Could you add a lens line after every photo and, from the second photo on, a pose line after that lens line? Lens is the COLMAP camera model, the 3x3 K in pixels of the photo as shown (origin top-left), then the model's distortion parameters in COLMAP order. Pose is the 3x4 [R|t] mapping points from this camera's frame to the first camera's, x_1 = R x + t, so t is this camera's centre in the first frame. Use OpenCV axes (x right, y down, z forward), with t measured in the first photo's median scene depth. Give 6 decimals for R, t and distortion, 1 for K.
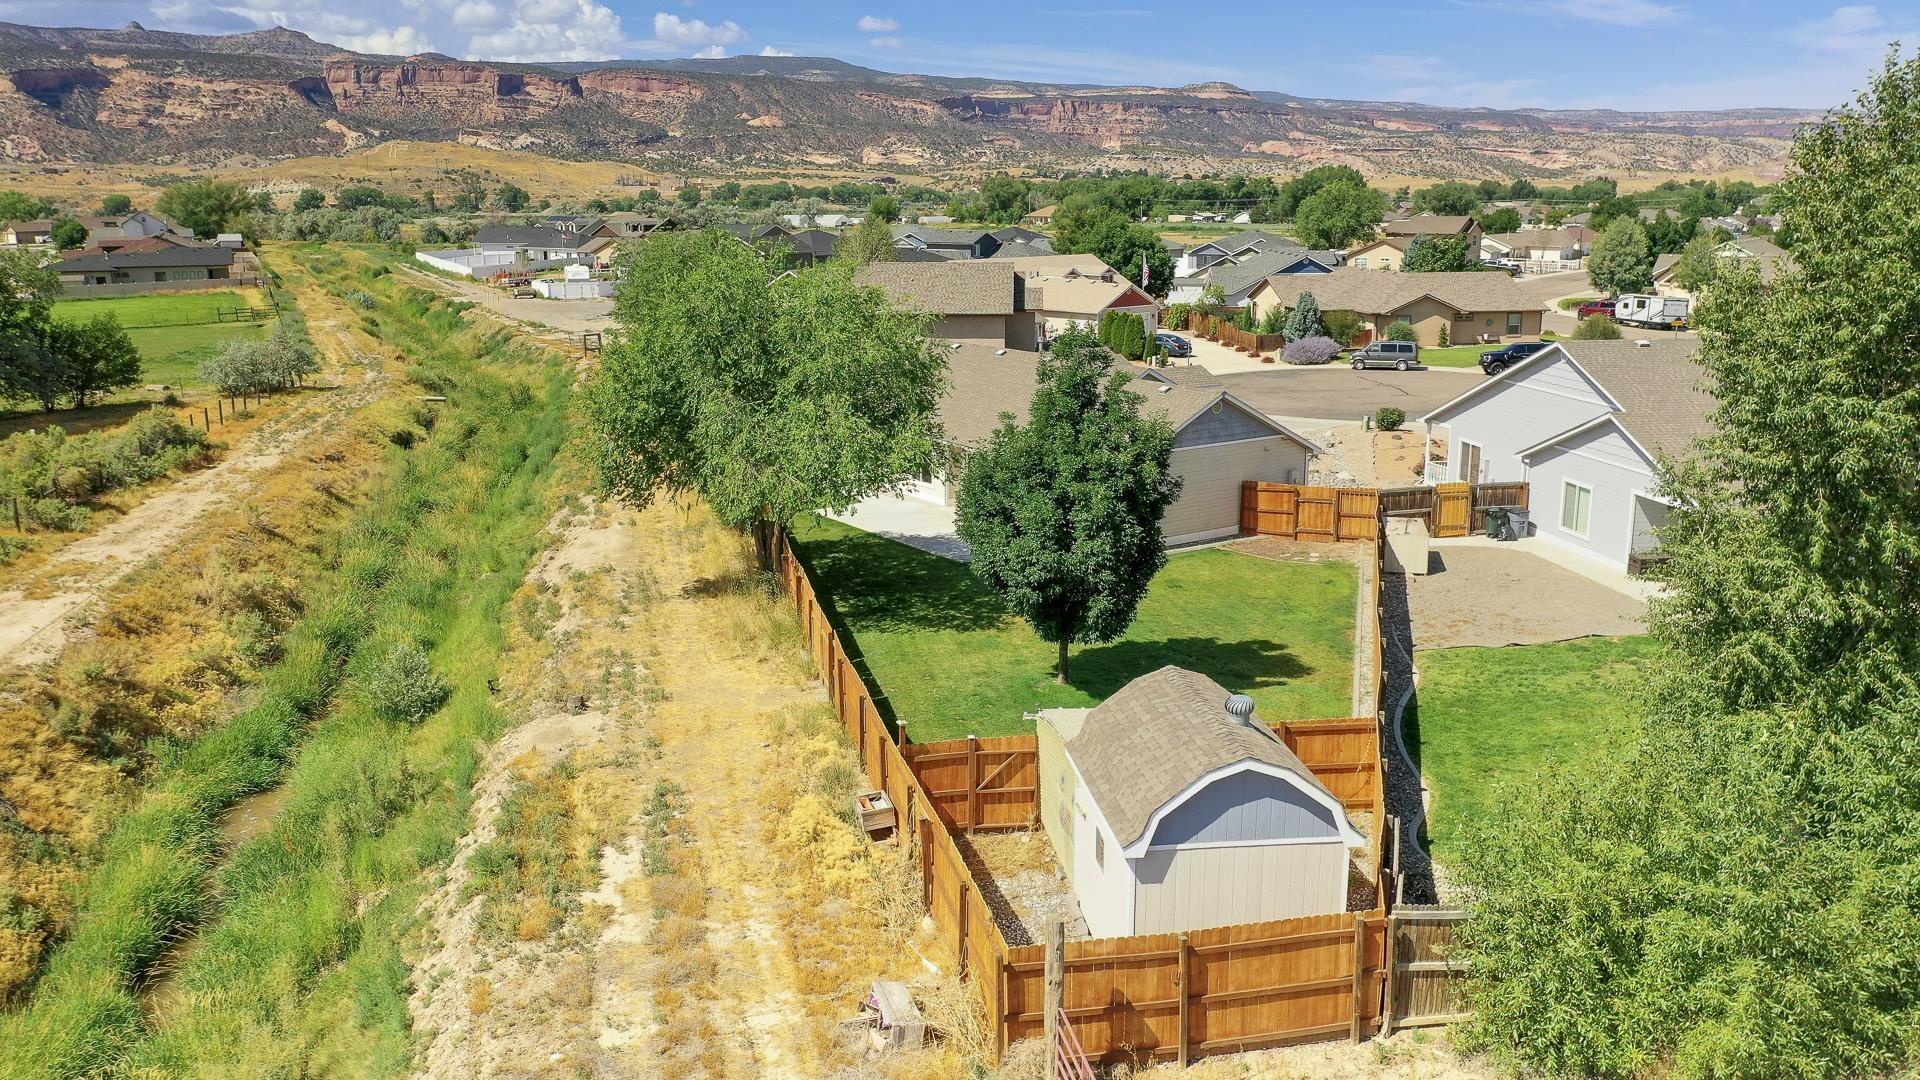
lens RADIAL K [[1515.6, 0, 958.1], [0, 1515.6, 535.0], [0, 0, 1]] dist [-0.000605, 0.003368]
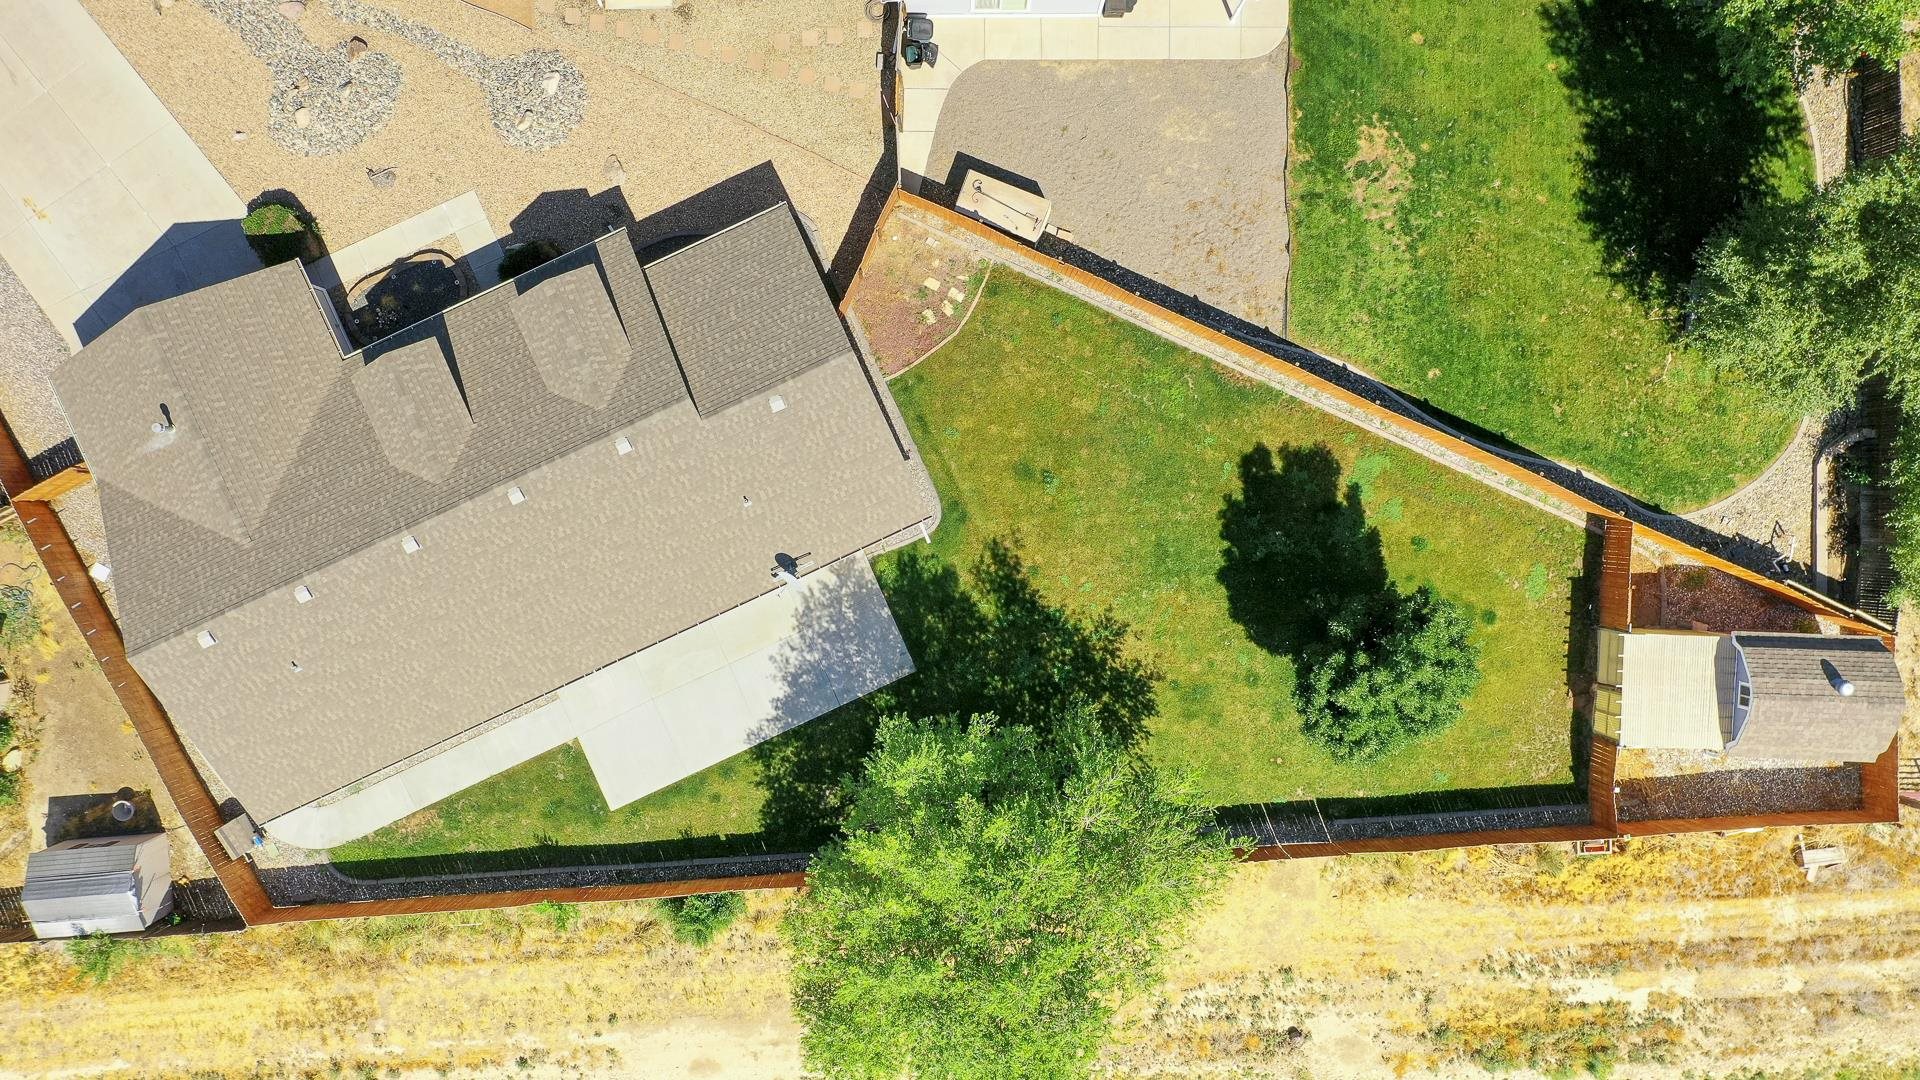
lens RADIAL K [[1575.4, 0, 941.4], [0, 1575.4, 551.9], [0, 0, 1]] dist [-0.000725, -0.001120]
pose [[0.161098, -0.986897, -0.009045, 0.039859], [0.229137, 0.028486, 0.972977, -0.424519], [-0.959971, -0.158817, 0.230724, 0.351561]]
